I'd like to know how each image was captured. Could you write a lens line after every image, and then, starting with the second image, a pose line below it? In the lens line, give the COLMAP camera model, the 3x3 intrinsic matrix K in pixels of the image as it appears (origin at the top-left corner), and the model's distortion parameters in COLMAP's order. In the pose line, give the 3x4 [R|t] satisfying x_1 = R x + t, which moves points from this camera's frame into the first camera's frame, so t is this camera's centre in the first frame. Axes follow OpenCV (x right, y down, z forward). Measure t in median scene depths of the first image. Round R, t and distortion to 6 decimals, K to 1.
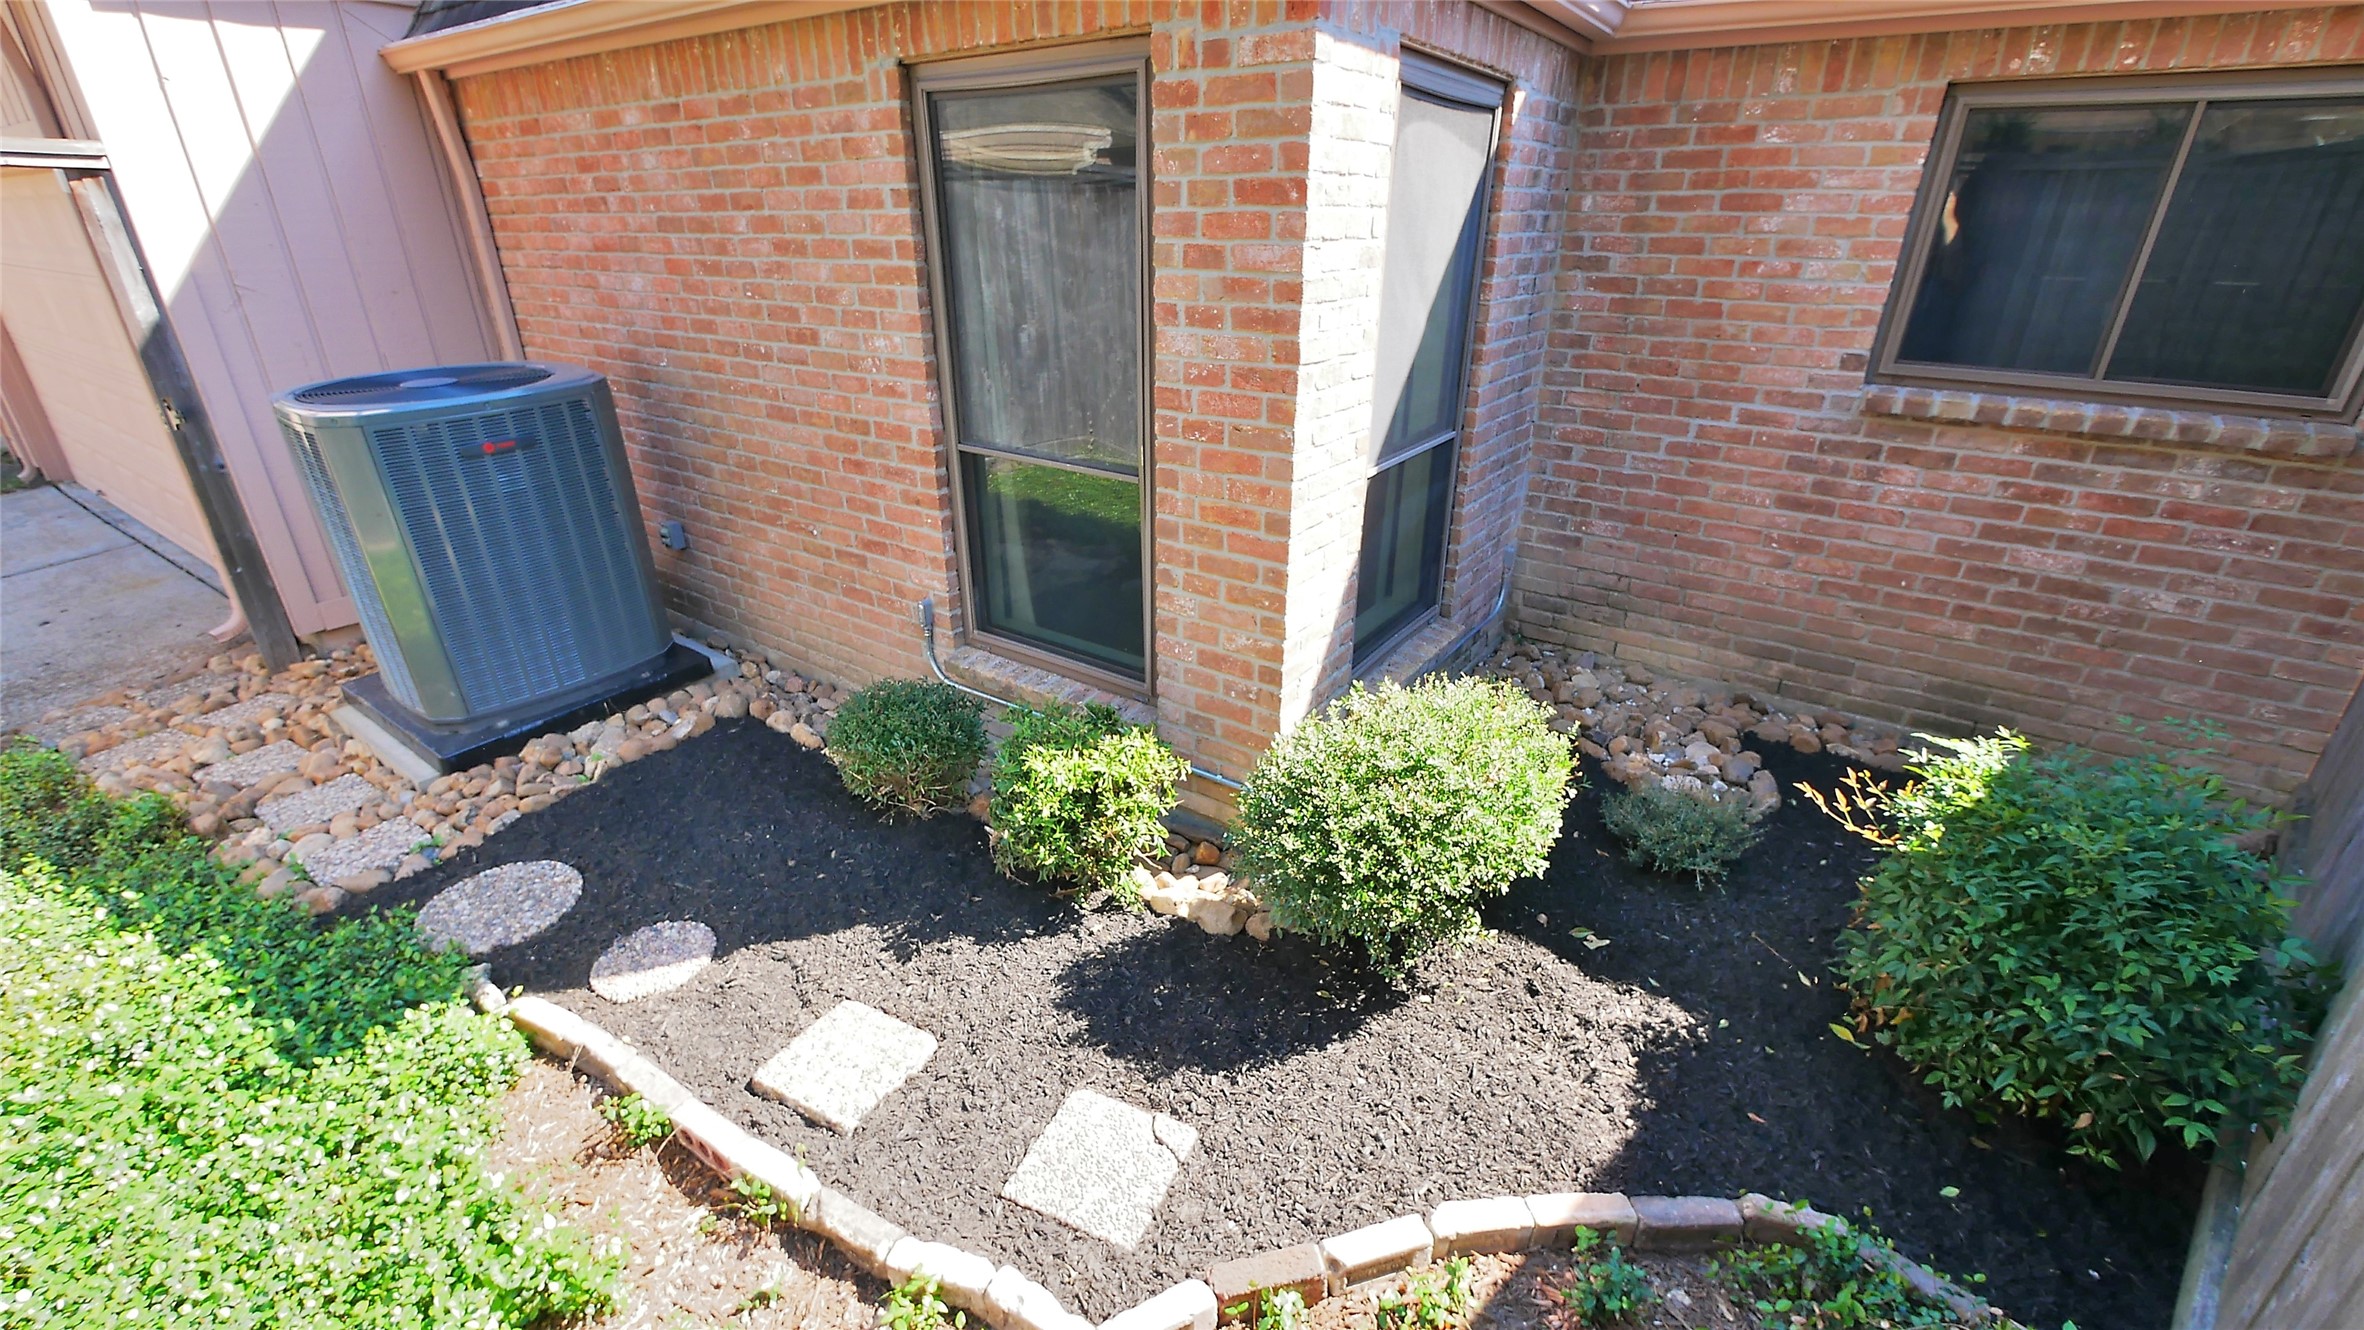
lens RADIAL K [[993.3, 0, 1179.8], [0, 993.3, 670.8], [0, 0, 1]] dist [0.000063, 0.000014]
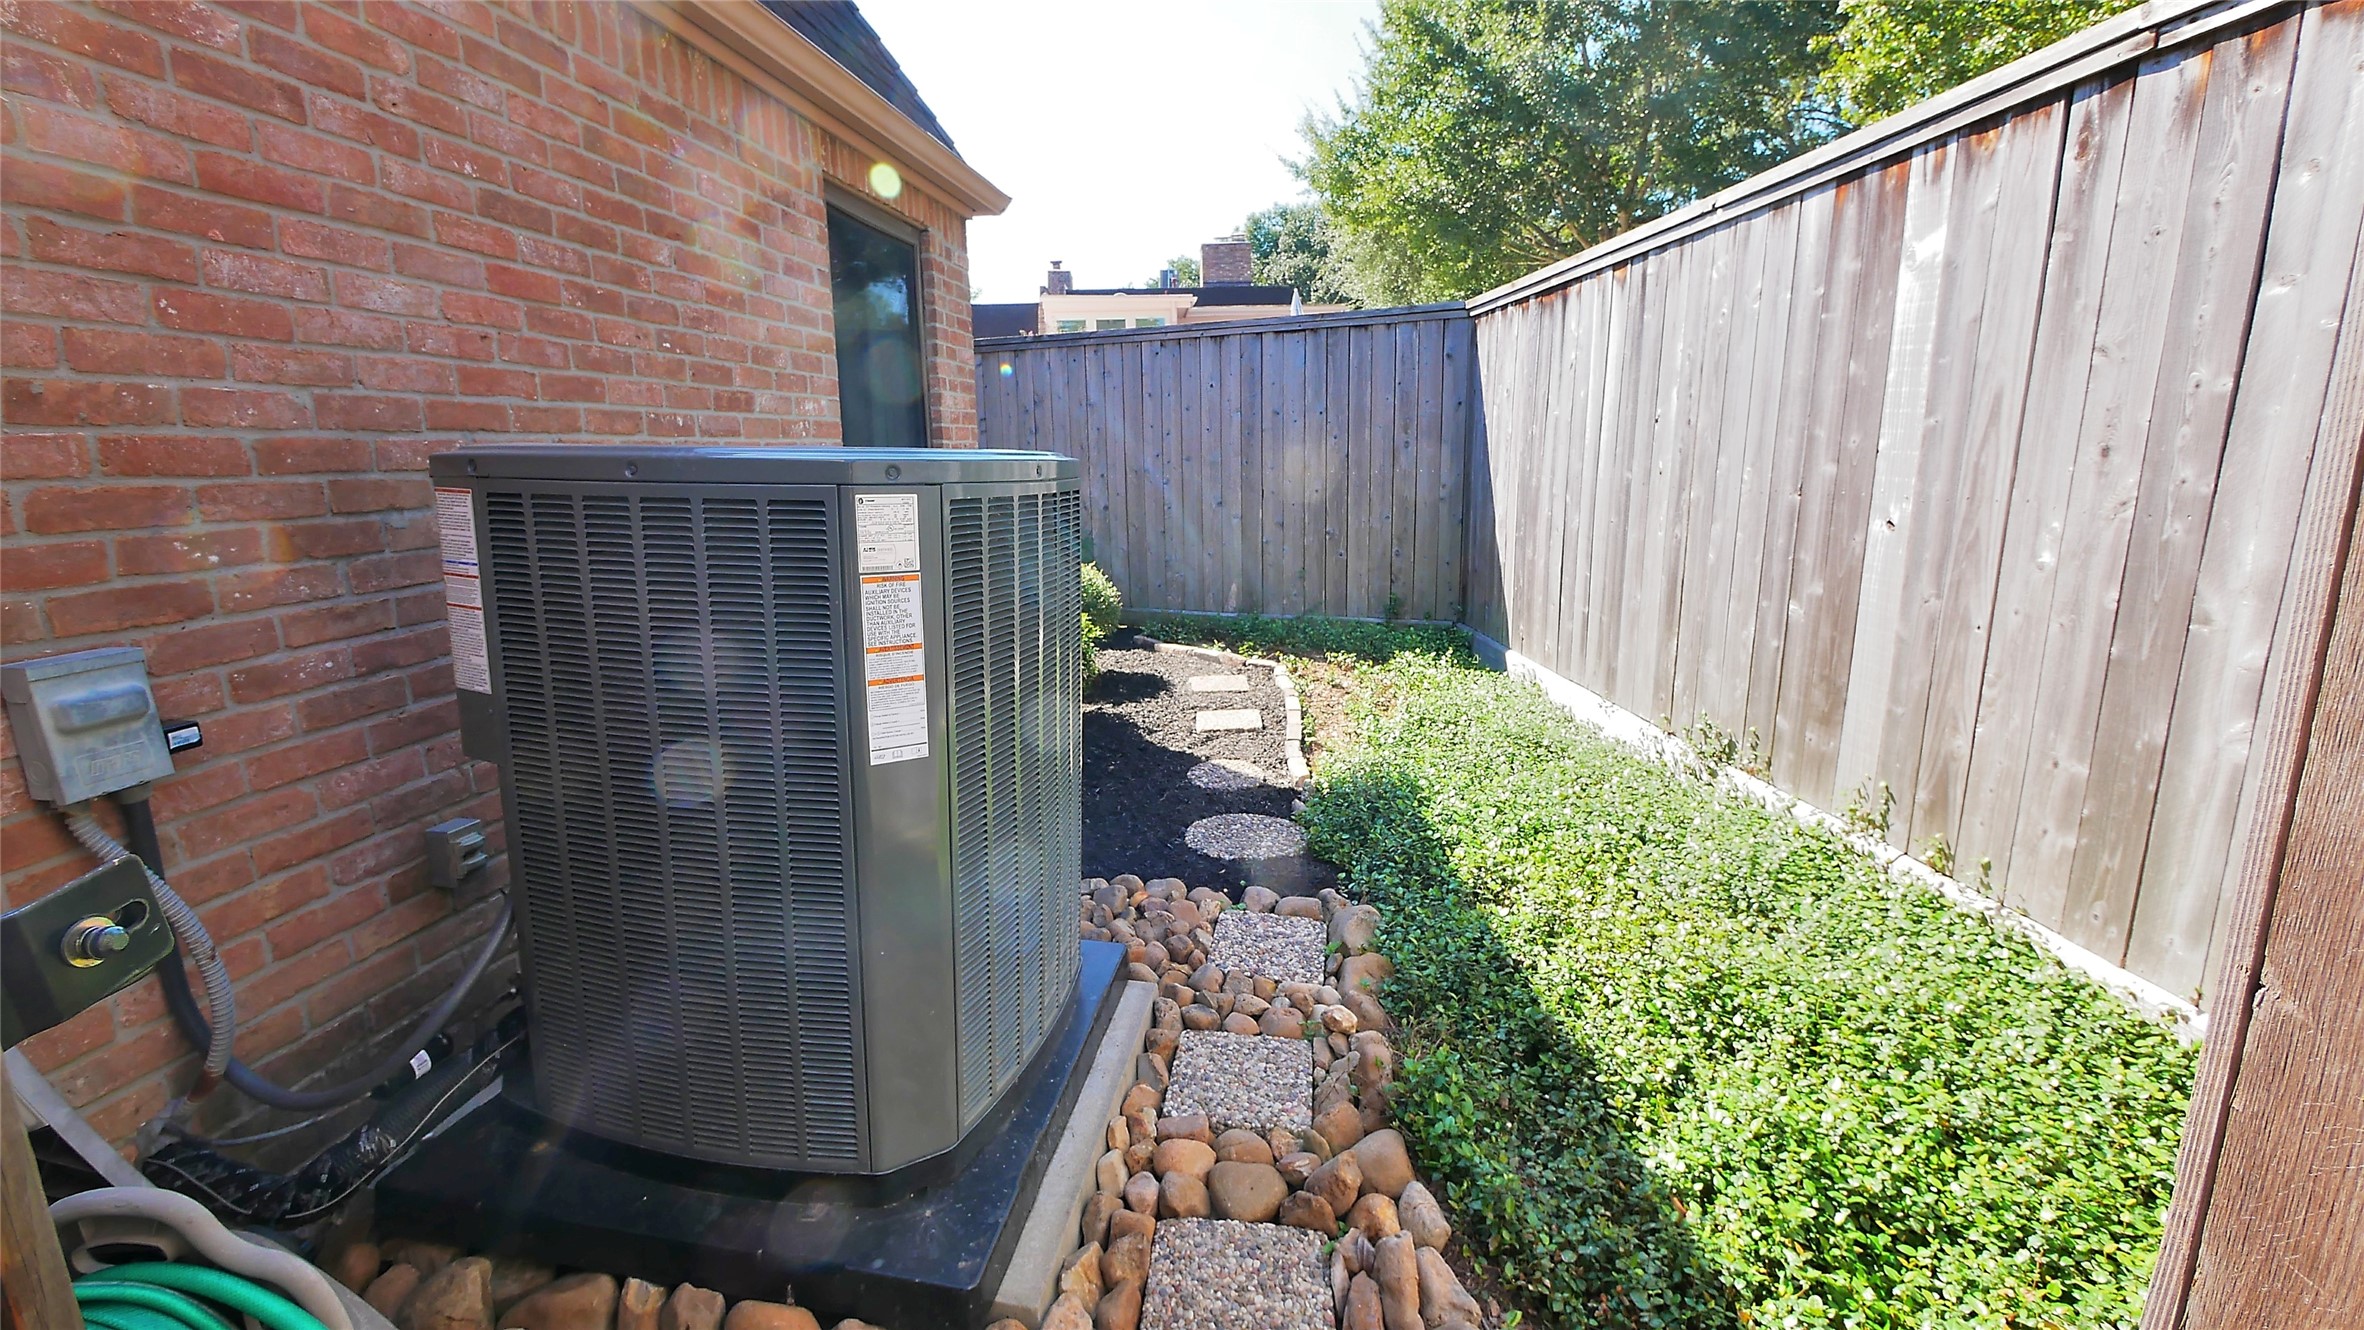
lens RADIAL K [[993.3, 0, 1183.3], [0, 993.3, 647.9], [0, 0, 1]] dist [0.000063, 0.000014]
pose [[-0.456134, -0.169720, 0.873577, -1.311428], [0.375182, 0.853465, 0.361712, -0.321676], [-0.806957, 0.492740, -0.325619, 1.072075]]
